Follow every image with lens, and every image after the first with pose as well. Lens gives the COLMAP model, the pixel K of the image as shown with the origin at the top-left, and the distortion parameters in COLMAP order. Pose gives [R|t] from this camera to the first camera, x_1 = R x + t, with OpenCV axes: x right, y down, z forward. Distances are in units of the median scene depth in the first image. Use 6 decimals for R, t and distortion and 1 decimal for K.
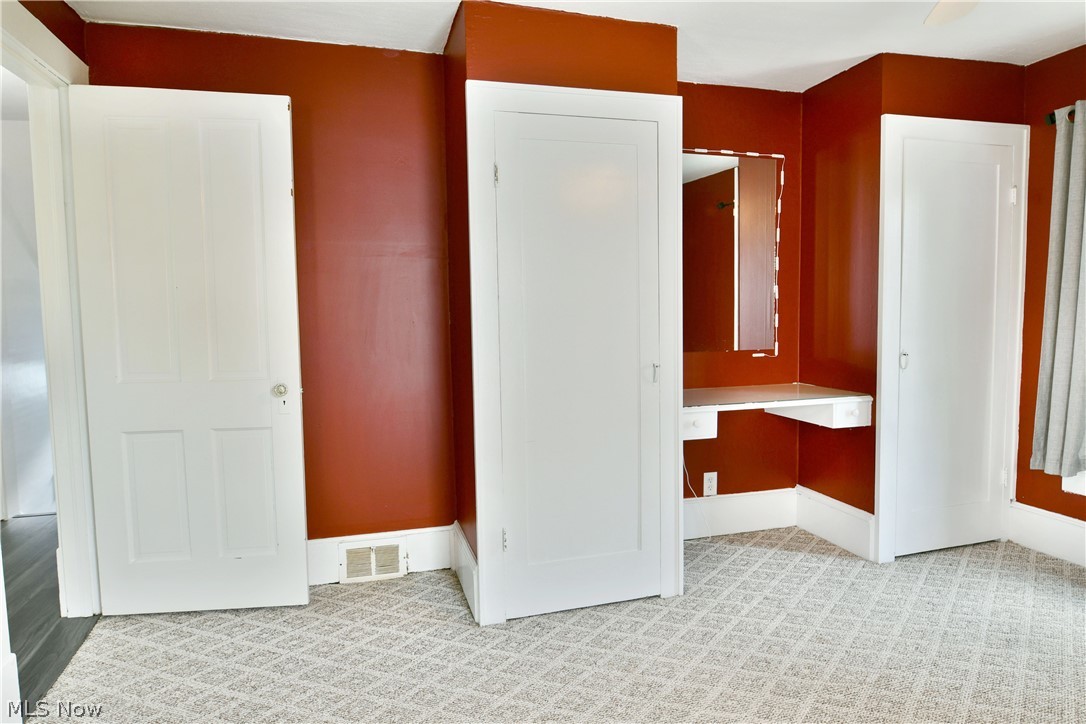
lens RADIAL K [[669.8, 0, 541.9], [0, 669.8, 333.3], [0, 0, 1]] dist [-0.014176, -0.004454]
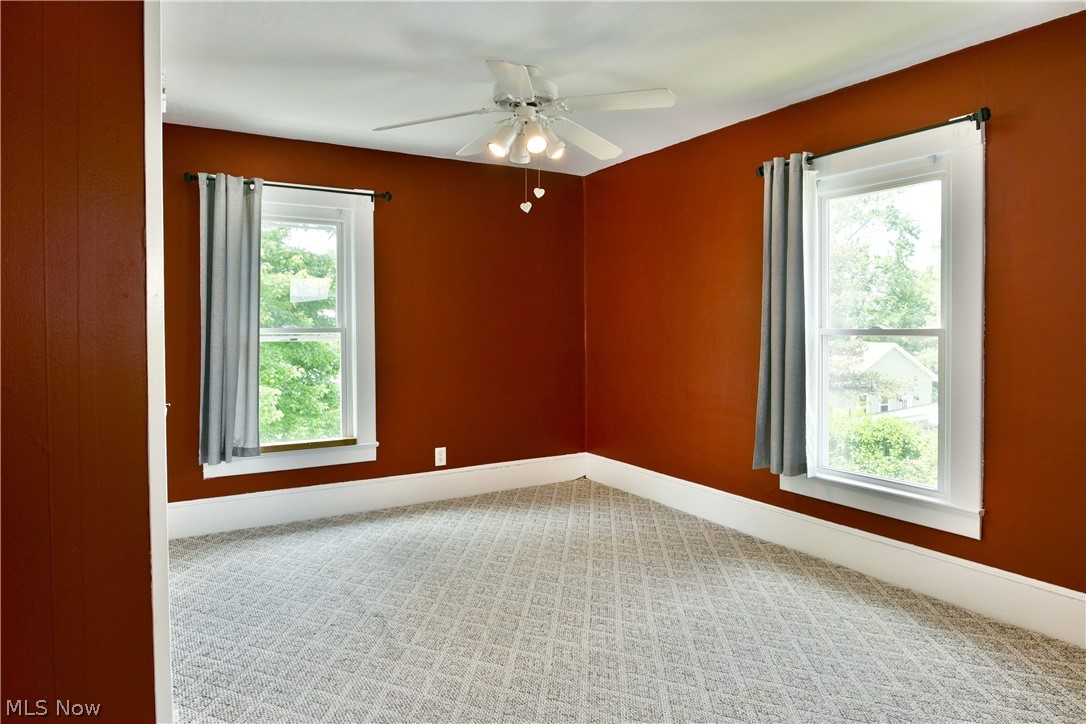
lens RADIAL K [[662.2, 0, 540.7], [0, 662.2, 329.8], [0, 0, 1]] dist [-0.014339, -0.001825]
pose [[-0.224040, 0.004396, 0.974570, -0.593107], [0.033849, 0.999422, 0.003273, -0.025333], [-0.973992, 0.033721, -0.224059, 0.698740]]
